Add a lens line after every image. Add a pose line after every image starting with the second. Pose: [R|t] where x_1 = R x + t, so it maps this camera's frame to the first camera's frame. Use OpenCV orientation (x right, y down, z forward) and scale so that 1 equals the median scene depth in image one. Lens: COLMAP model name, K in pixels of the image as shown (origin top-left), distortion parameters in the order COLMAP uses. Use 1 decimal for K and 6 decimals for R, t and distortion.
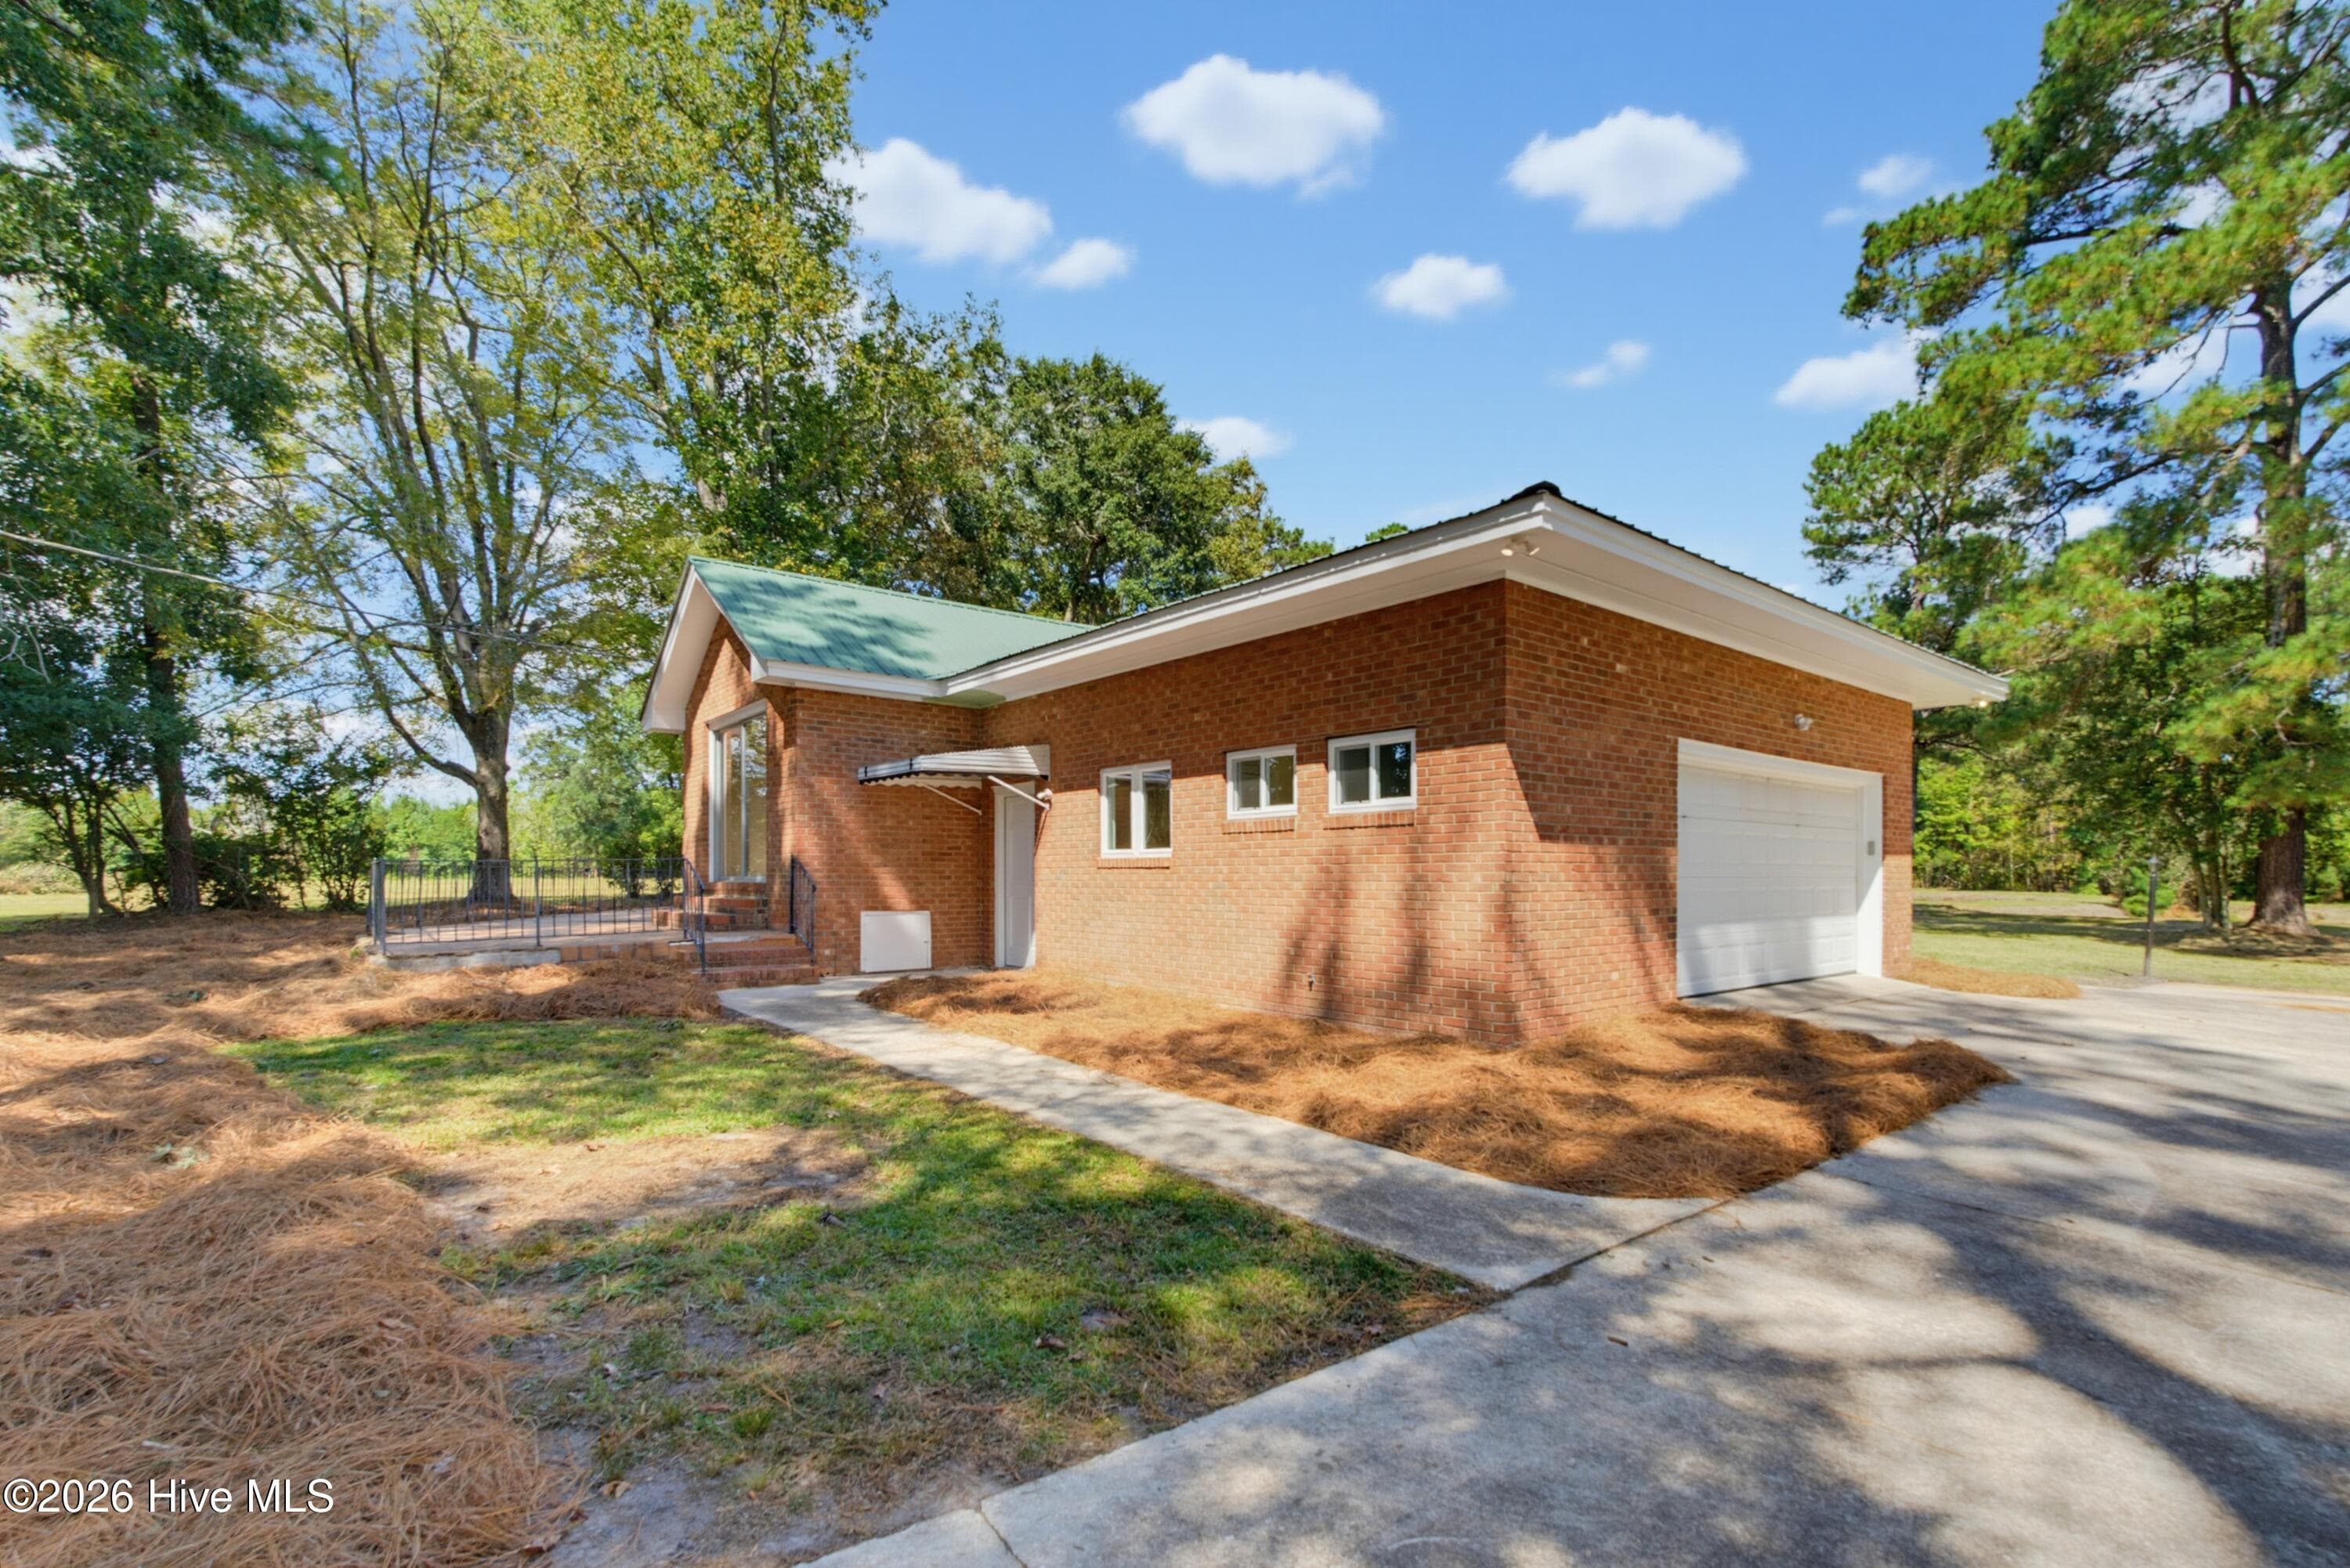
lens RADIAL K [[1030.1, 0, 1181.7], [0, 1030.1, 885.3], [0, 0, 1]] dist [-0.025155, -0.000085]
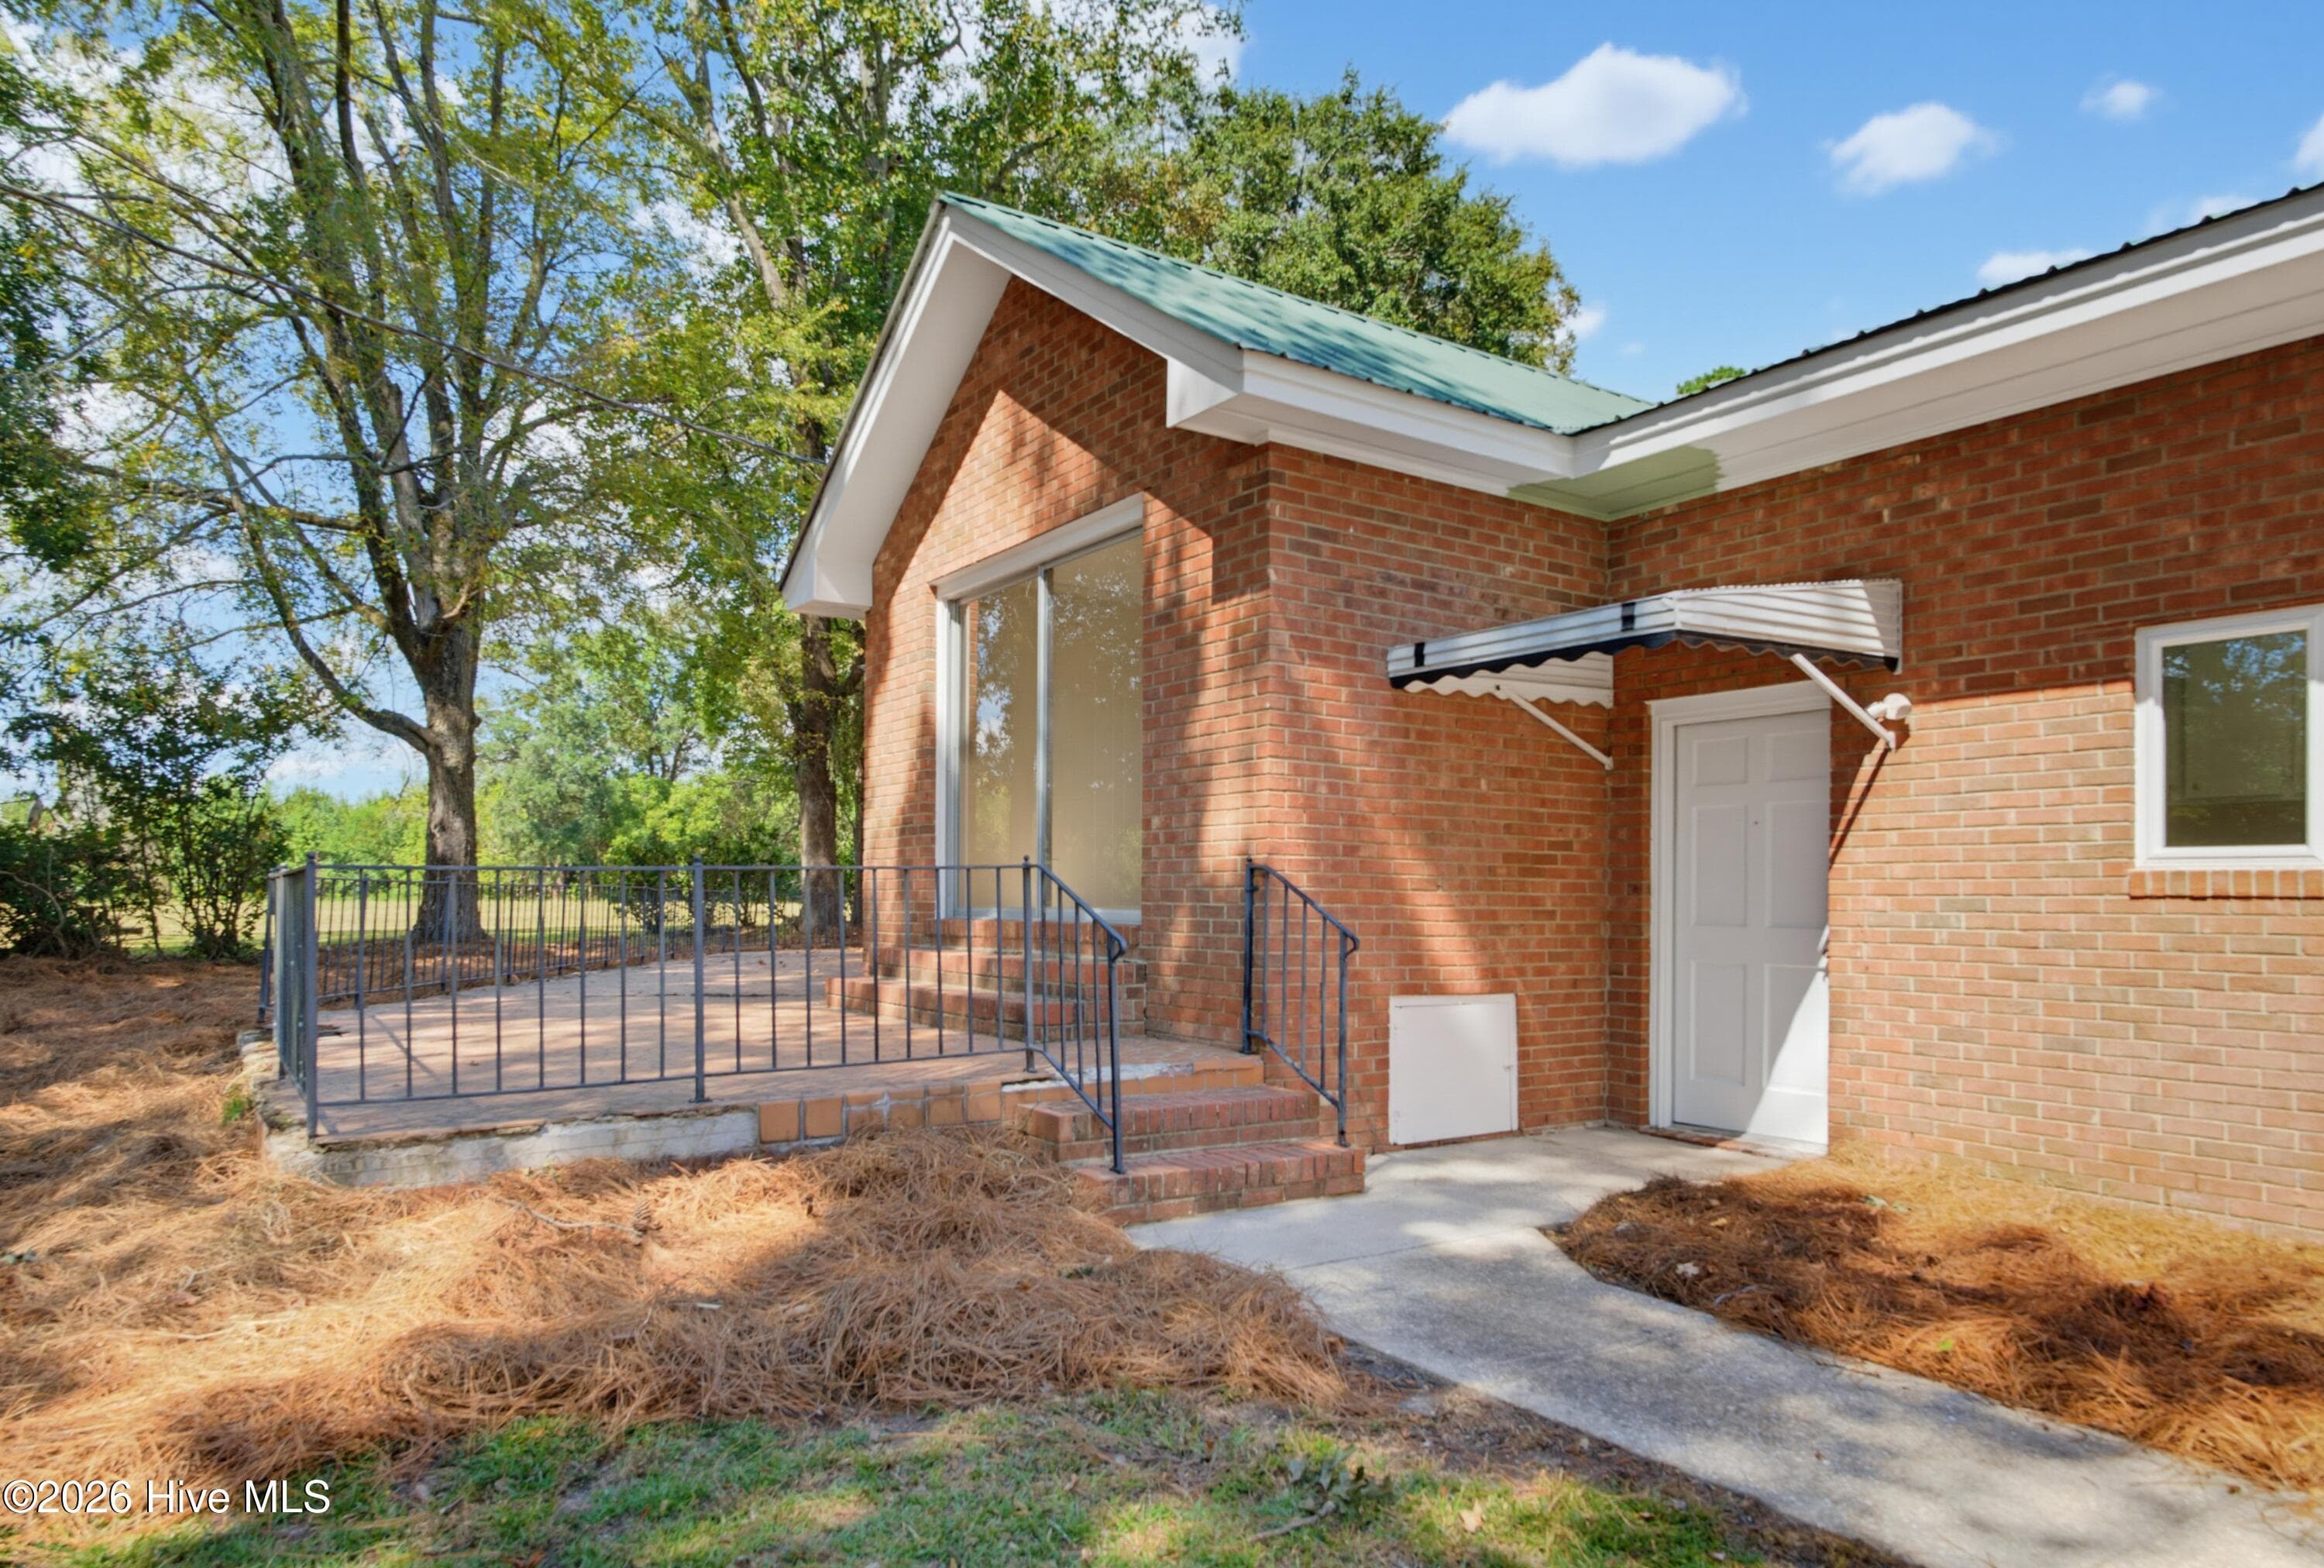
lens RADIAL K [[1434.8, 0, 1156.4], [0, 1434.8, 899.8], [0, 0, 1]] dist [-0.028911, -0.000378]
pose [[0.994014, 0.005418, -0.109118, -0.189031], [-0.006505, 0.999933, -0.009609, -0.004185], [0.109059, 0.010261, 0.993982, 0.231688]]
